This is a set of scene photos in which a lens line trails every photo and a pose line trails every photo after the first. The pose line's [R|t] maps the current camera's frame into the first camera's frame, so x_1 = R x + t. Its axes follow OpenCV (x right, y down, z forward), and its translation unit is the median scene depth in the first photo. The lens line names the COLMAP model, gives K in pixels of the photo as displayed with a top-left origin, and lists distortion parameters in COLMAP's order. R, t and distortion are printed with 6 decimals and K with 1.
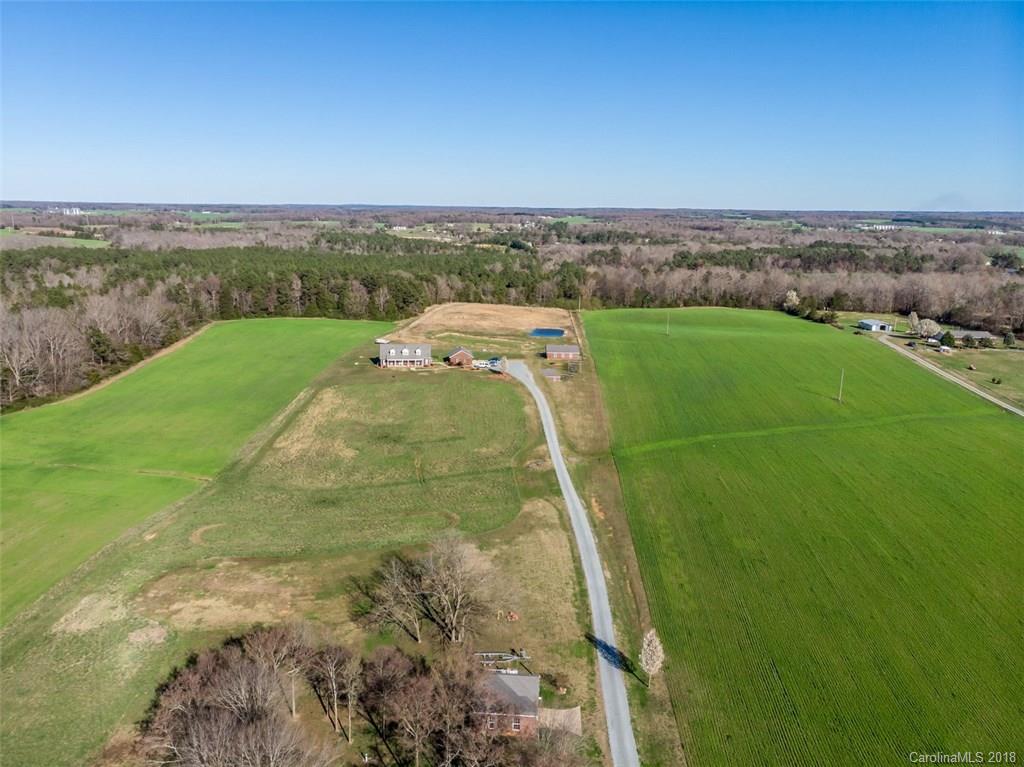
lens RADIAL K [[751.4, 0, 513.3], [0, 751.4, 383.5], [0, 0, 1]] dist [-0.011786, -0.003683]
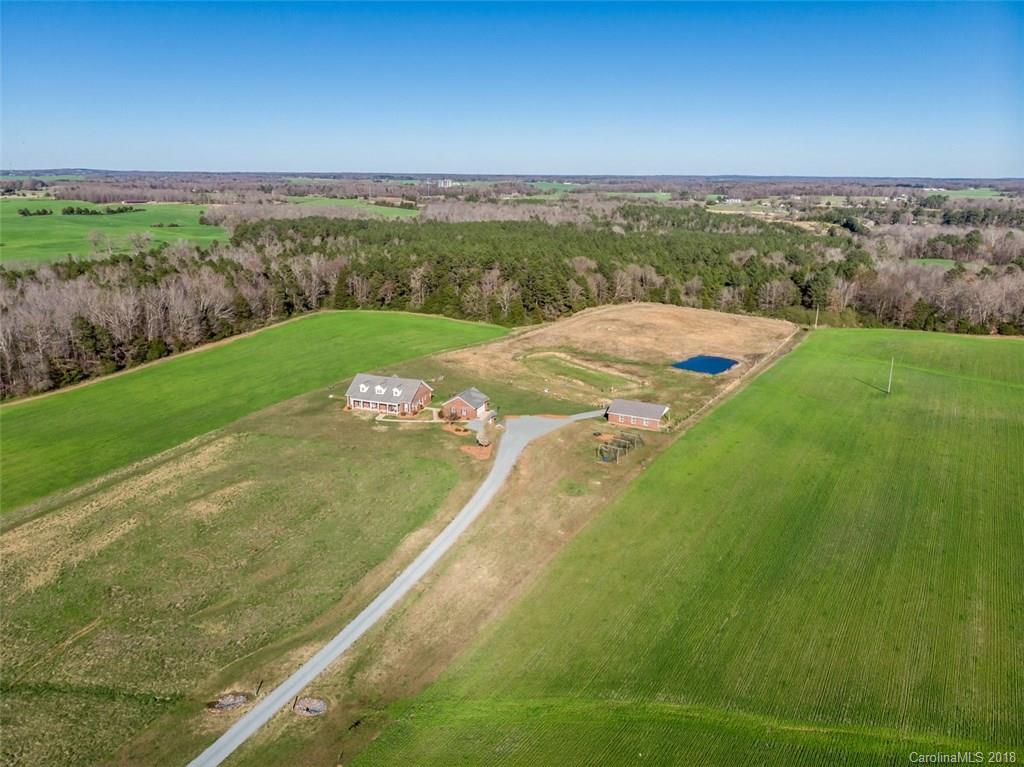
lens RADIAL K [[751.4, 0, 509.6], [0, 751.4, 383.4], [0, 0, 1]] dist [-0.011786, -0.003683]
pose [[0.884083, 0.117815, -0.452236, 0.153019], [-0.101275, 0.993004, 0.060708, -0.057806], [0.456225, -0.007871, 0.889830, 0.254700]]
